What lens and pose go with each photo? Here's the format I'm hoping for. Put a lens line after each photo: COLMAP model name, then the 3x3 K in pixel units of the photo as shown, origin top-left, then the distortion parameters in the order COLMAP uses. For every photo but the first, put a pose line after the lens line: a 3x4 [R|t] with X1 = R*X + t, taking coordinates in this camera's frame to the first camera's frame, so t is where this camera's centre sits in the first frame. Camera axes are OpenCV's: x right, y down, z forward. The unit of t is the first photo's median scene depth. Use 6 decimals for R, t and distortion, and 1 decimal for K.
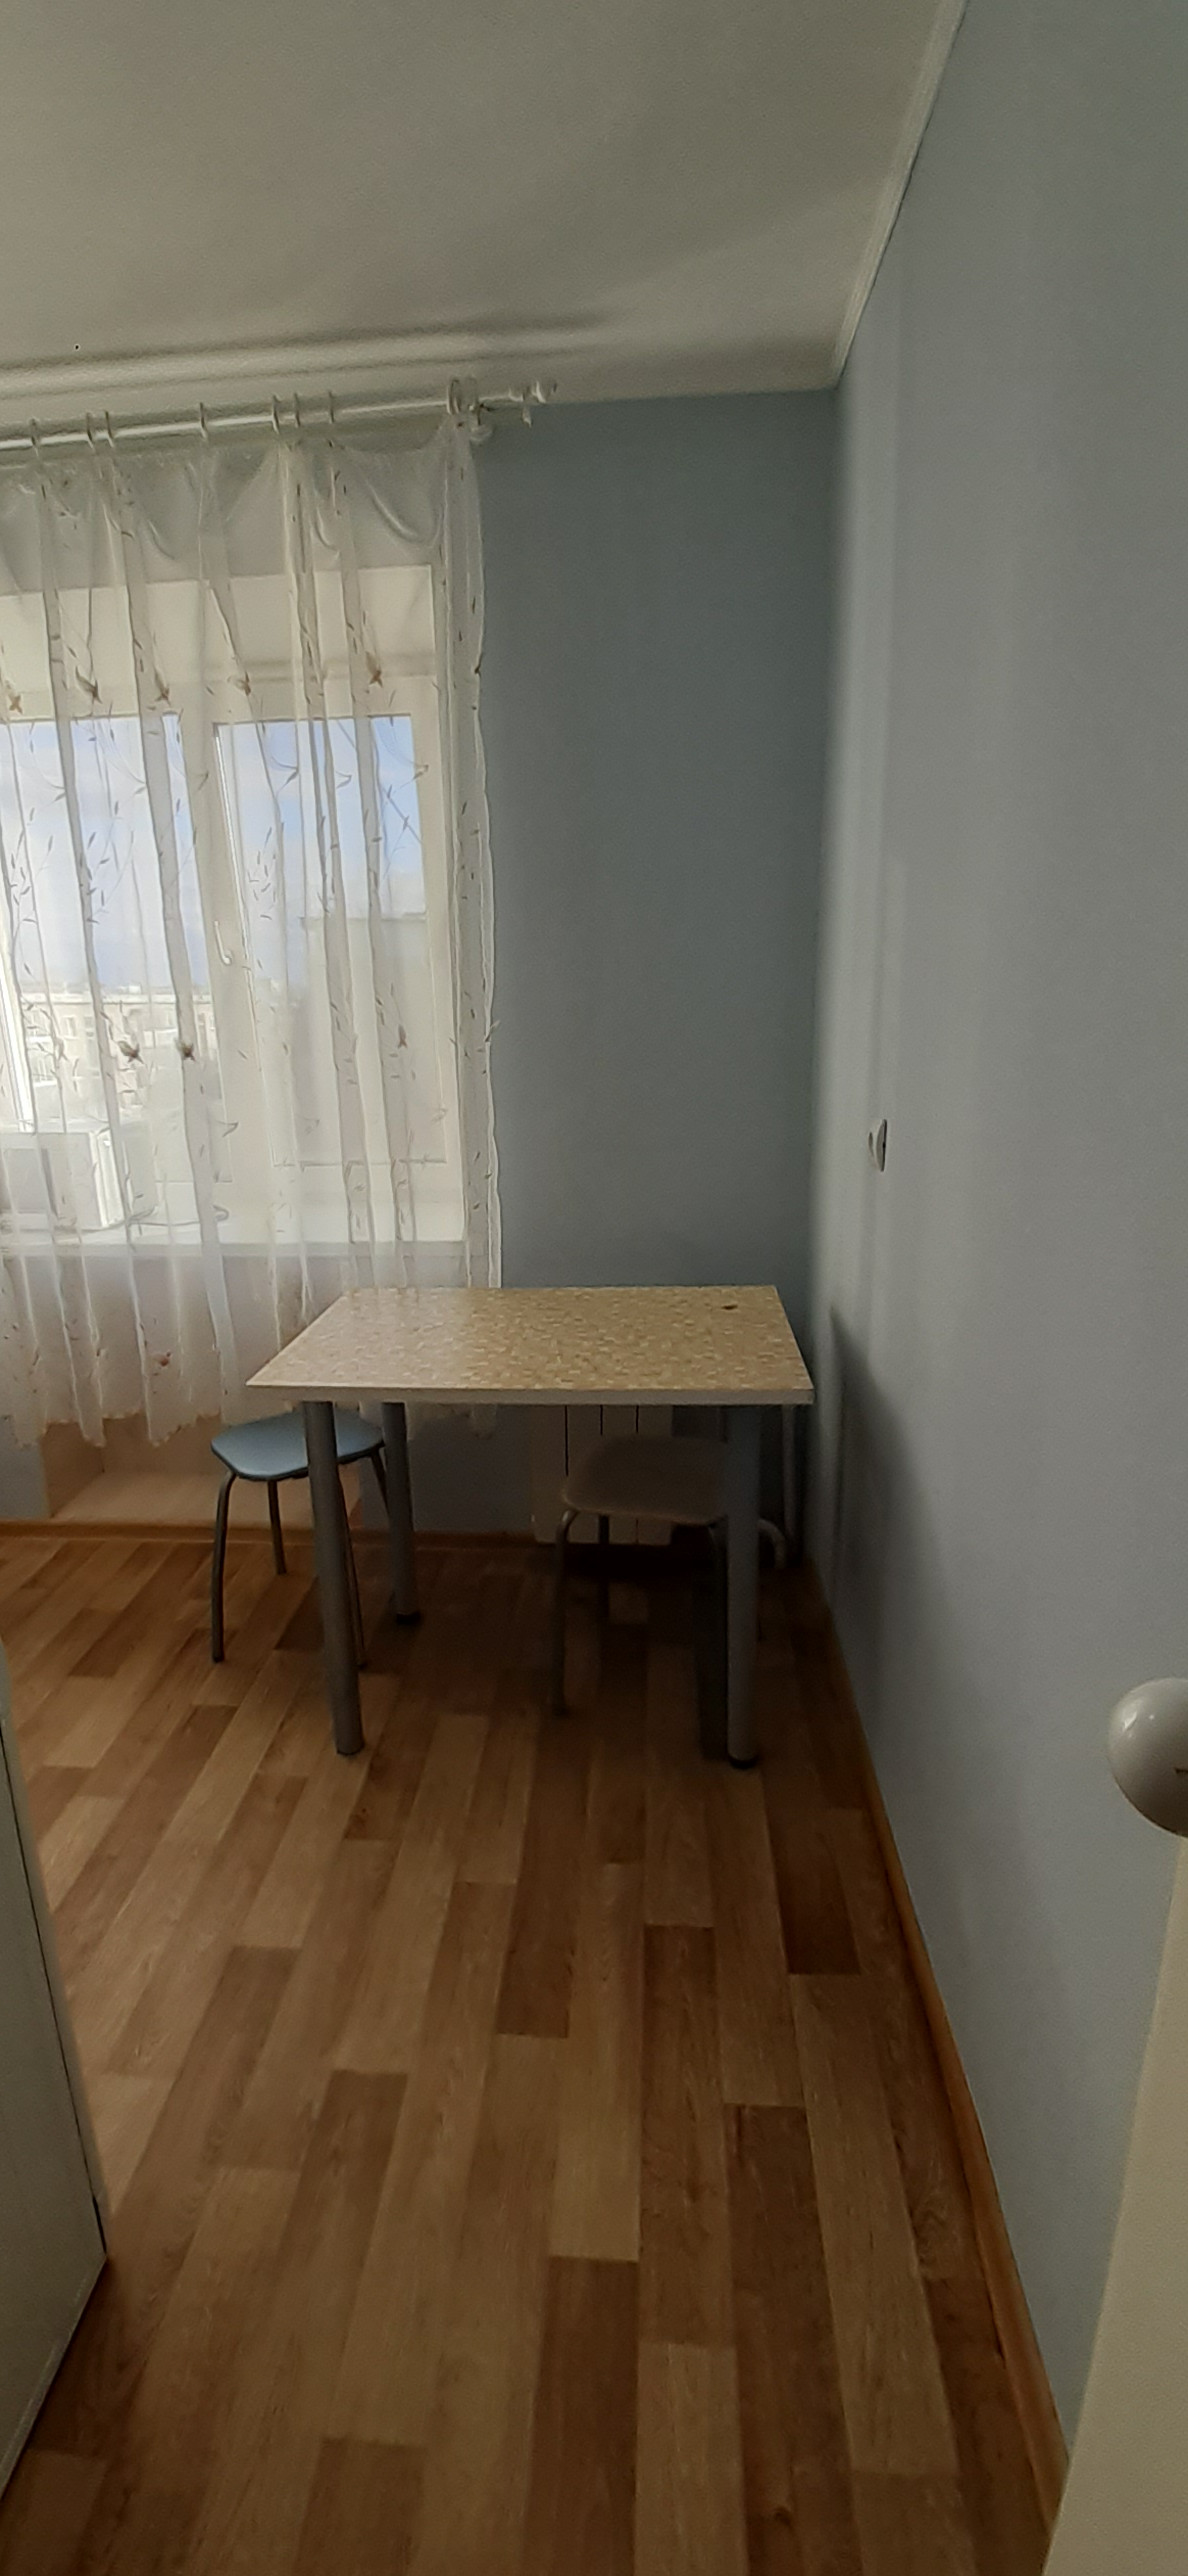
lens RADIAL K [[1033.2, 0, 570.5], [0, 1033.2, 1288.5], [0, 0, 1]] dist [0.012425, -0.015568]
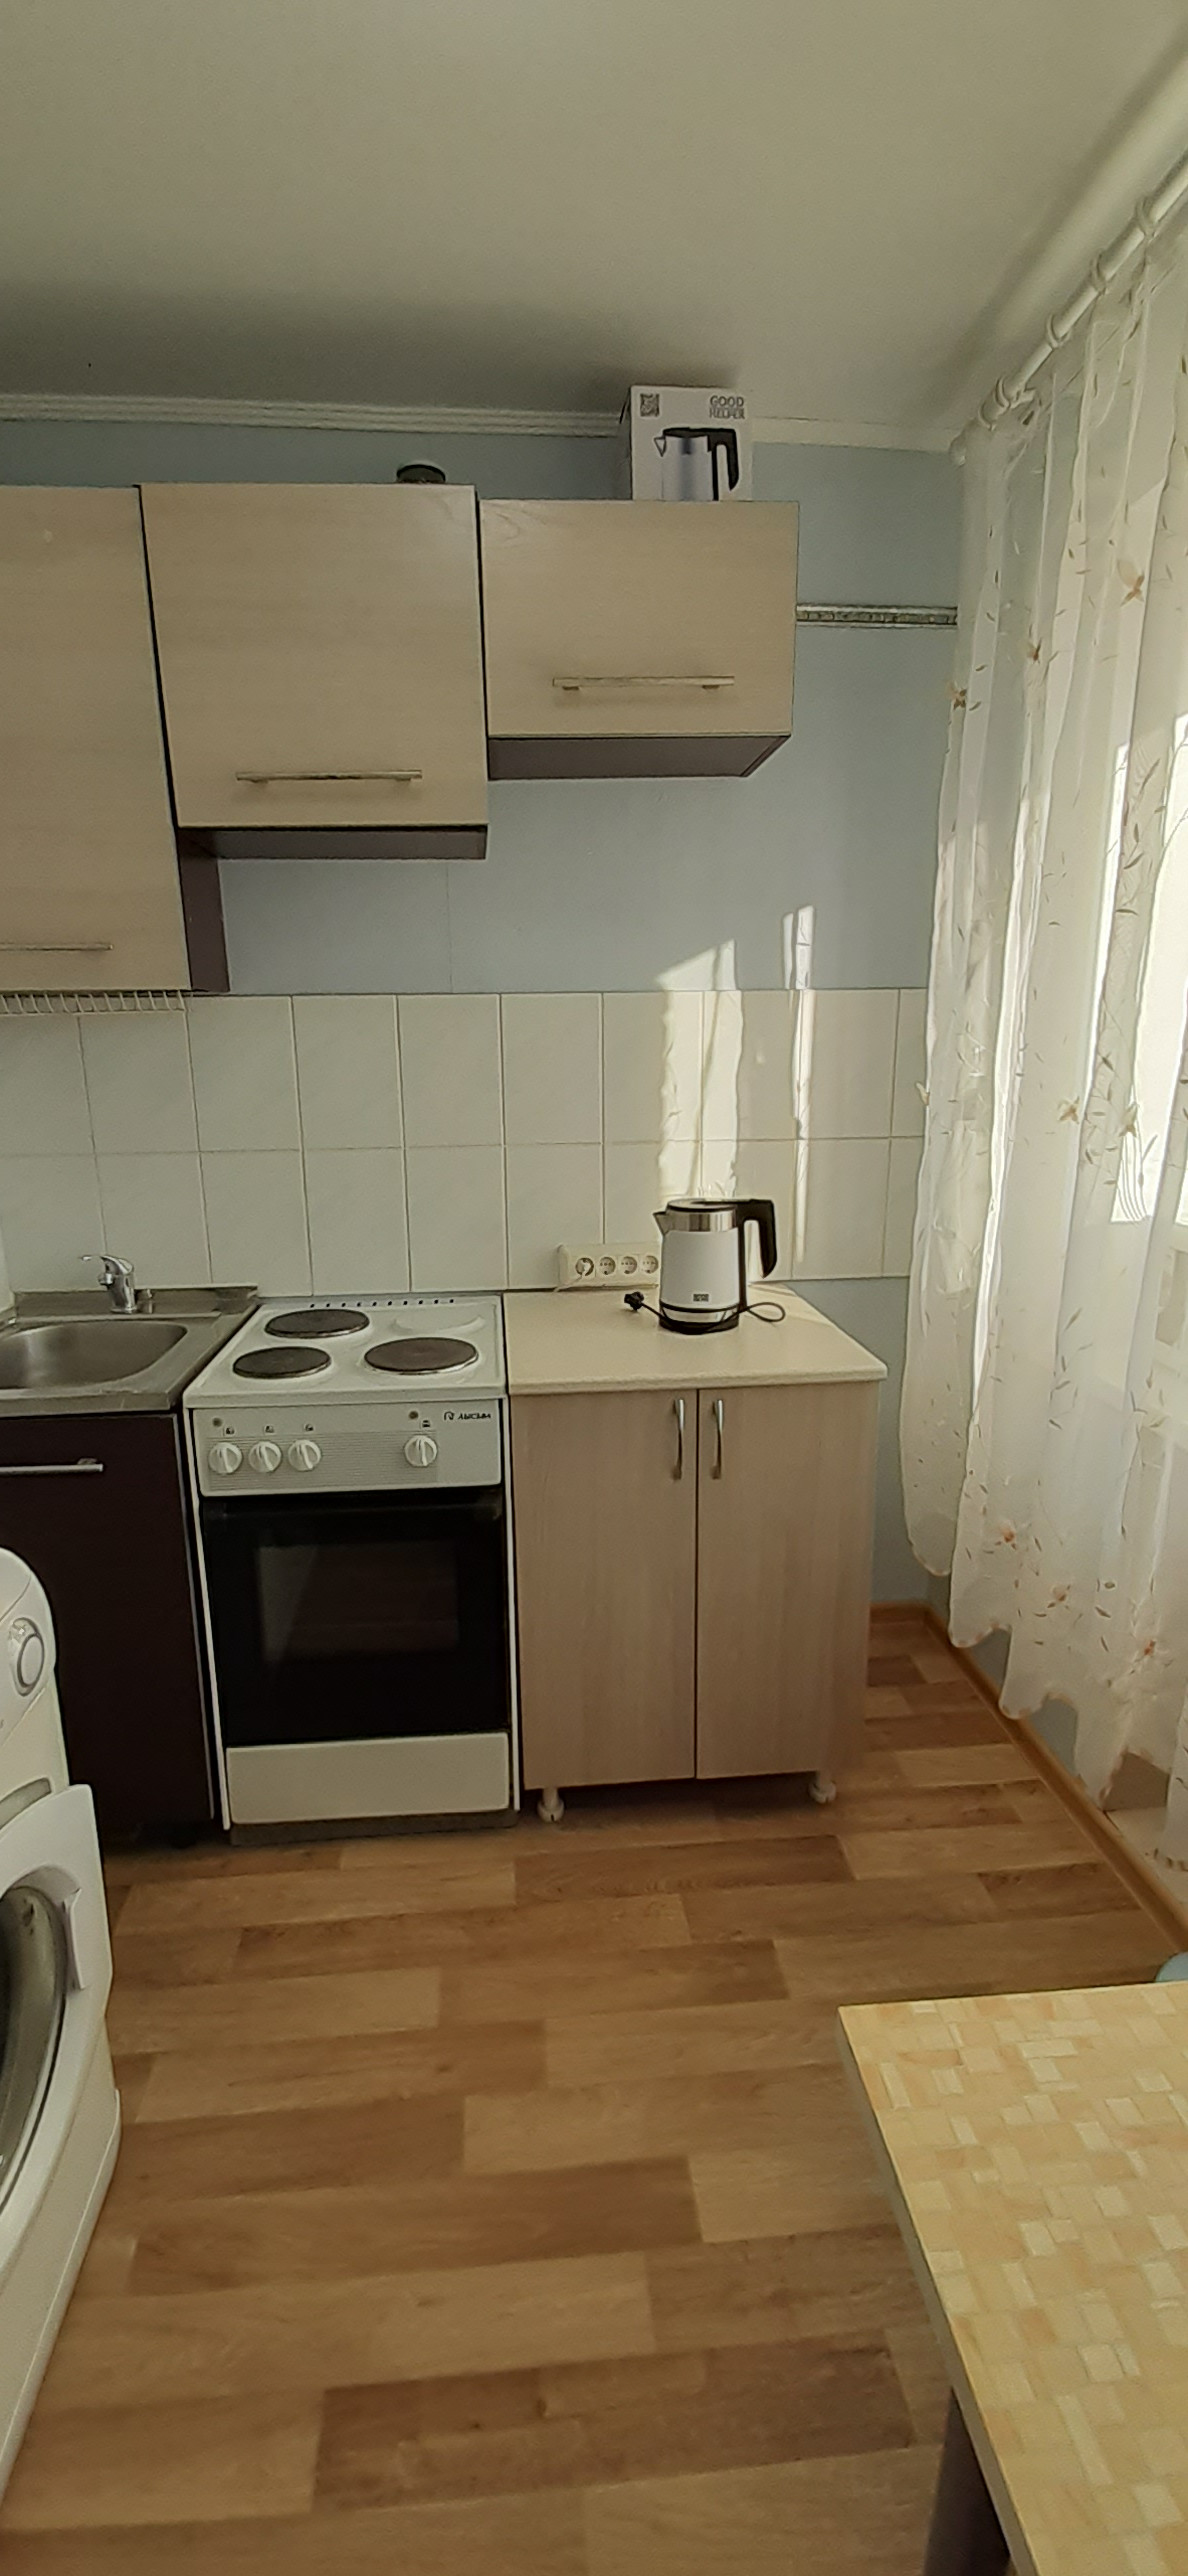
lens RADIAL K [[1029.9, 0, 566.7], [0, 1029.9, 1282.5], [0, 0, 1]] dist [0.012606, -0.014013]
pose [[0.158806, 0.242778, -0.956995, -0.009977], [-0.251185, 0.947336, 0.198645, -0.196161], [0.954823, 0.208837, 0.211424, 0.640384]]
